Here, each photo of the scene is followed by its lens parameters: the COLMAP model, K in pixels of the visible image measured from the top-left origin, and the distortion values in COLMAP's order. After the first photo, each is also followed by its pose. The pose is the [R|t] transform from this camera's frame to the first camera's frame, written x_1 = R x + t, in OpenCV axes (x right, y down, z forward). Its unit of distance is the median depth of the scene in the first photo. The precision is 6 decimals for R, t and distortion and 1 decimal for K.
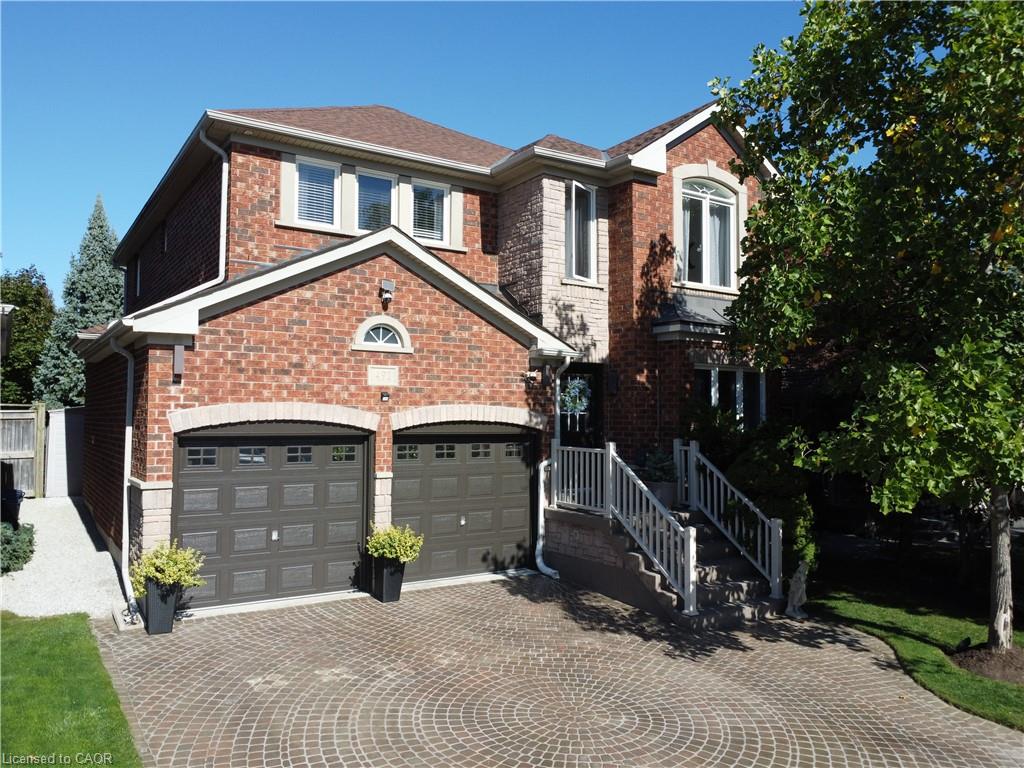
lens RADIAL K [[770.0, 0, 512.0], [0, 770.0, 384.0], [0, 0, 1]] dist [-0.000162, -0.000760]
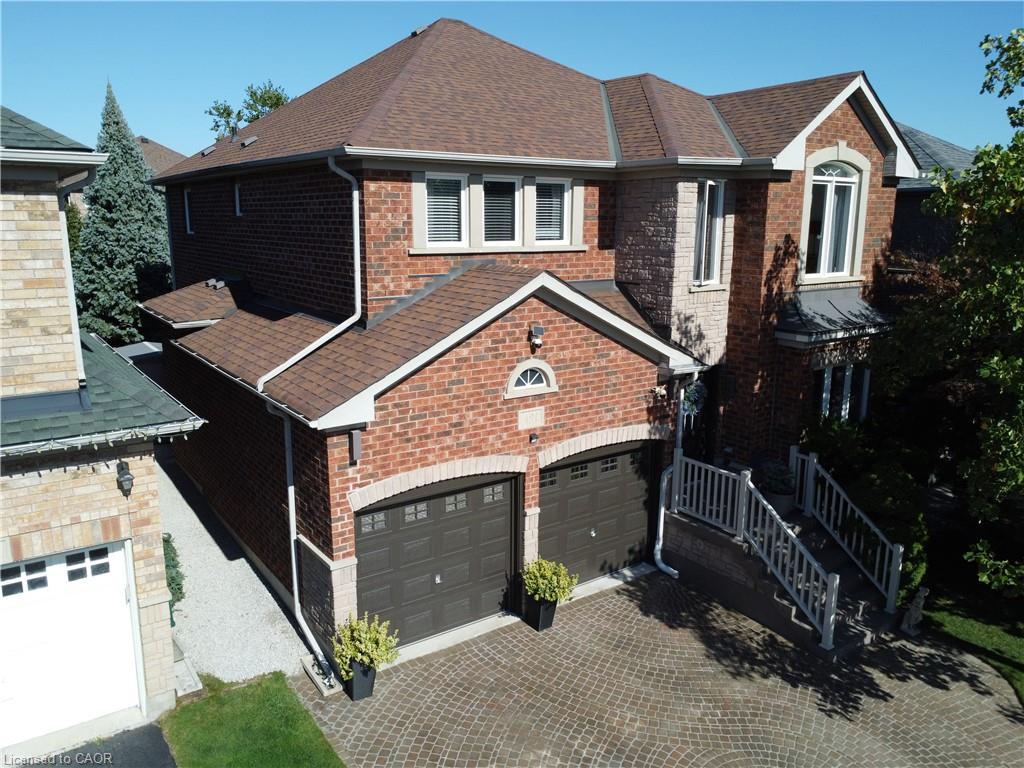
lens RADIAL K [[770.0, 0, 512.0], [0, 770.0, 384.0], [0, 0, 1]] dist [-0.000162, -0.000760]
pose [[0.999197, -0.007901, 0.039284, -0.224432], [-0.002341, 0.967179, 0.254084, -0.298538], [-0.040002, -0.253972, 0.966384, 0.044297]]
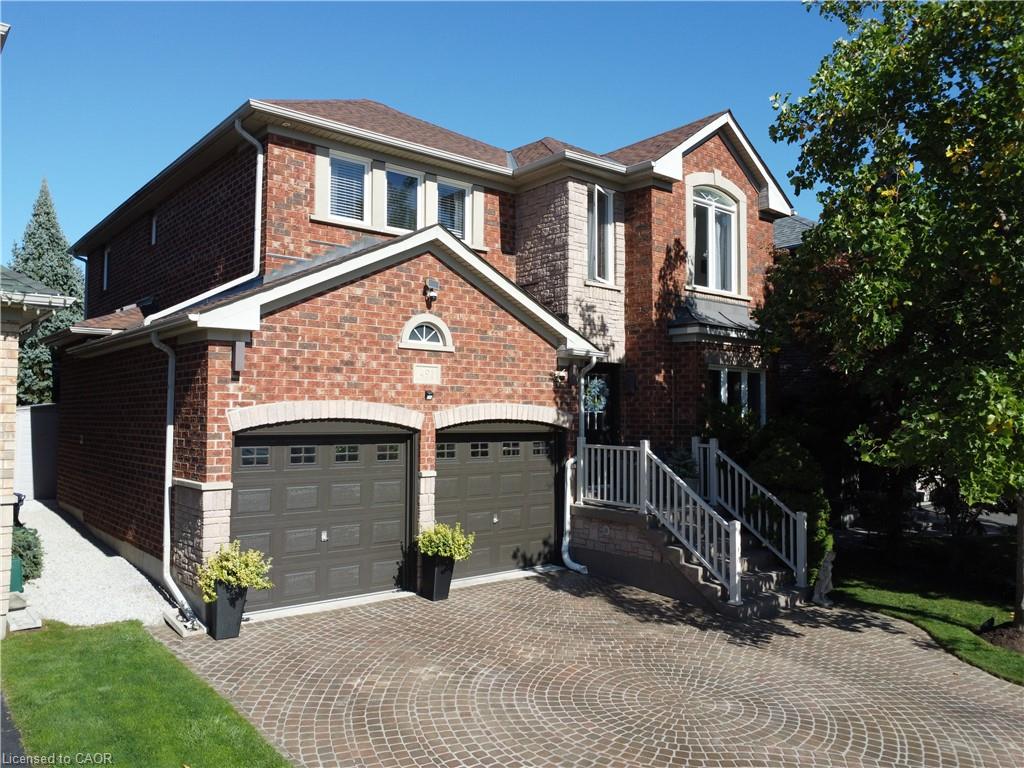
lens RADIAL K [[770.0, 0, 512.0], [0, 770.0, 384.0], [0, 0, 1]] dist [-0.000162, -0.000760]
pose [[0.993215, 0.005207, 0.116172, -0.168679], [-0.005406, 0.999984, 0.001392, -0.000004], [-0.116163, -0.002010, 0.993228, -0.003827]]
